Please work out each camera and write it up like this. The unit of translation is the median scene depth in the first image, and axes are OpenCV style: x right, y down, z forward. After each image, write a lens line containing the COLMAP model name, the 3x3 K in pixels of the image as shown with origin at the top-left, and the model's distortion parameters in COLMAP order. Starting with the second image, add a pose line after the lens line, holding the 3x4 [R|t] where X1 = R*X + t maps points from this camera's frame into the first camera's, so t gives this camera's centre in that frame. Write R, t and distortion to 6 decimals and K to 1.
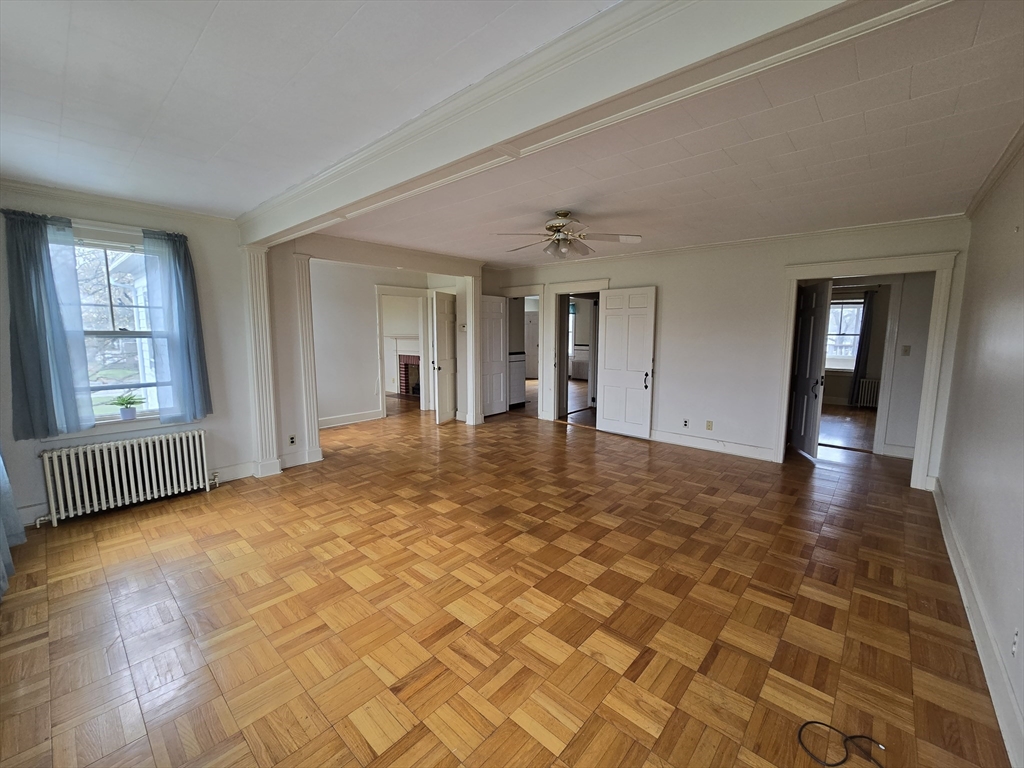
lens RADIAL K [[421.4, 0, 518.4], [0, 421.4, 380.8], [0, 0, 1]] dist [-0.004185, 0.002083]
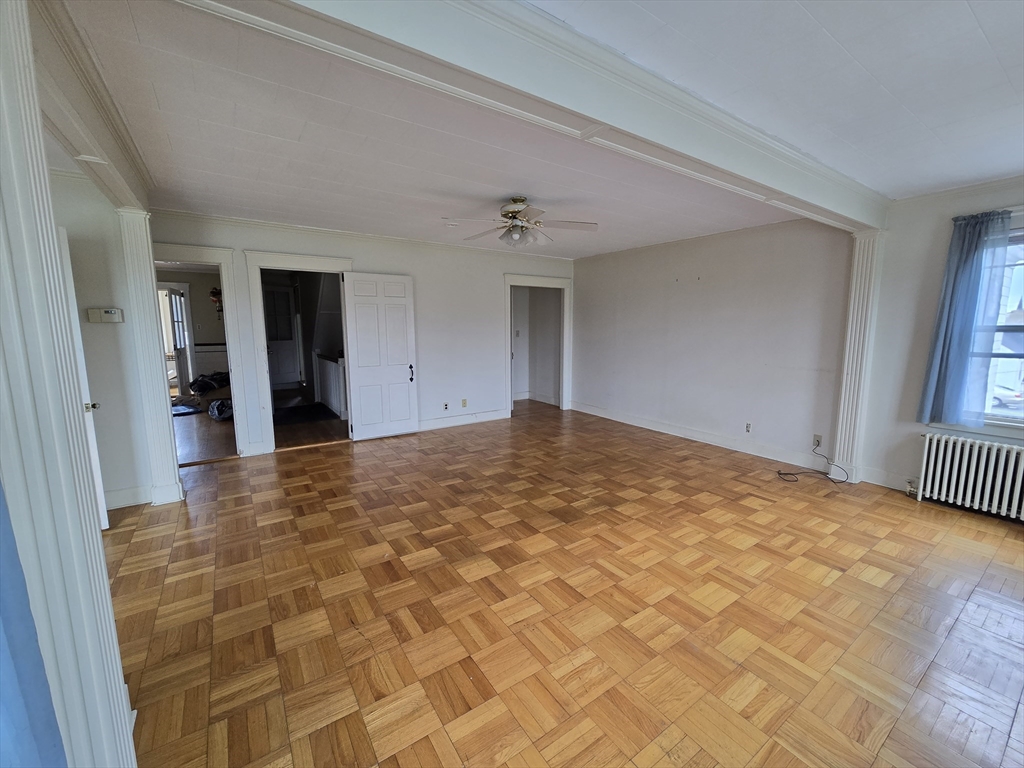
lens RADIAL K [[421.4, 0, 520.1], [0, 421.4, 385.3], [0, 0, 1]] dist [-0.004185, 0.002083]
pose [[0.233532, -0.144170, 0.961602, -0.738926], [0.114367, 0.986155, 0.120076, -0.077171], [-0.965600, 0.081934, 0.246787, 0.664182]]
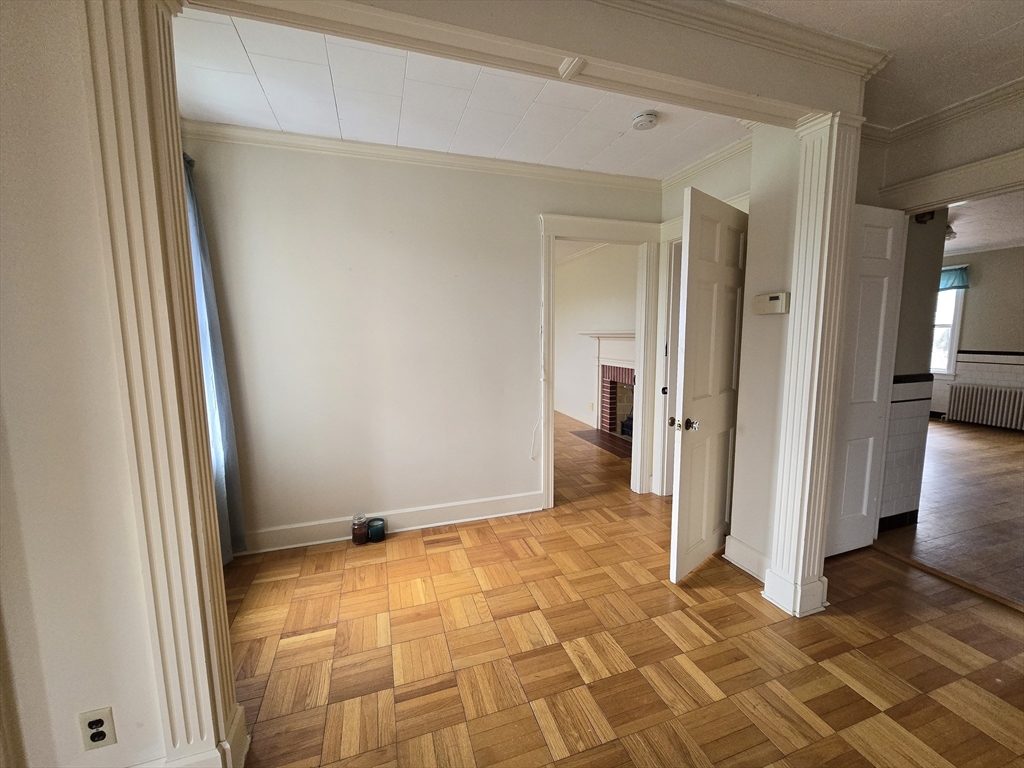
lens RADIAL K [[421.4, 0, 518.8], [0, 421.4, 379.9], [0, 0, 1]] dist [-0.004185, 0.002083]
pose [[0.871273, 0.048254, -0.488420, -0.209829], [-0.050137, 0.998700, 0.009229, -0.089217], [0.488230, 0.016447, 0.872560, 0.938969]]
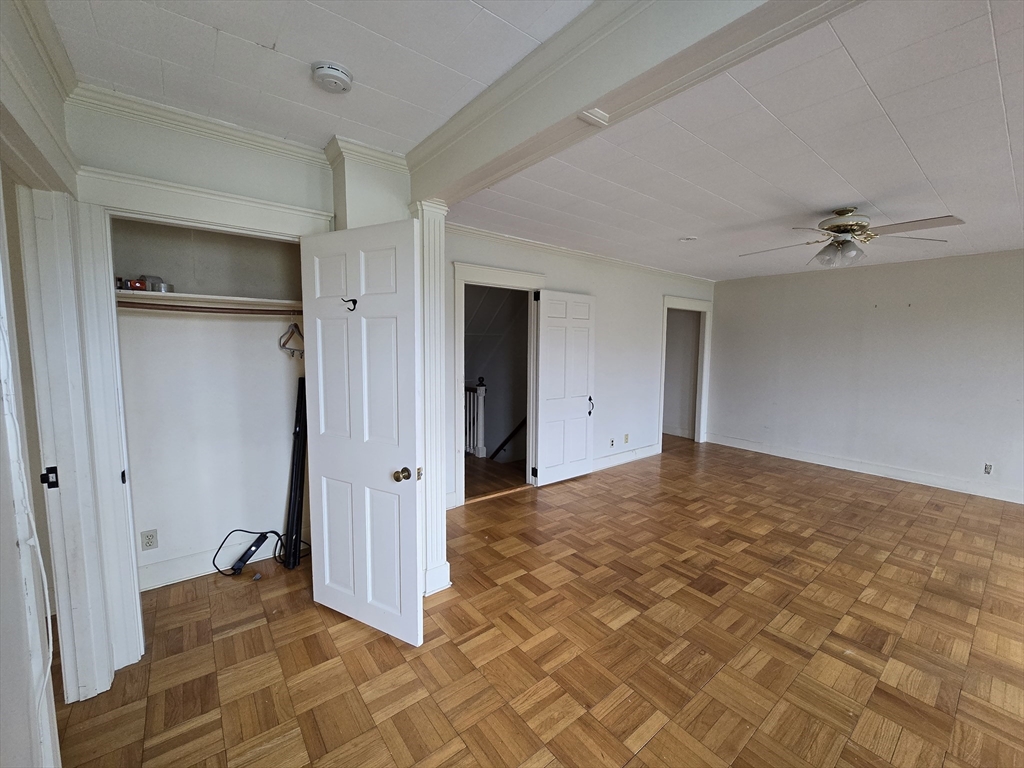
lens RADIAL K [[421.4, 0, 522.1], [0, 421.4, 380.5], [0, 0, 1]] dist [-0.004185, 0.002083]
pose [[0.158871, -0.088510, 0.983324, -0.698840], [0.101985, 0.992117, 0.072824, -0.161818], [-0.982018, 0.088714, 0.166645, 1.265658]]
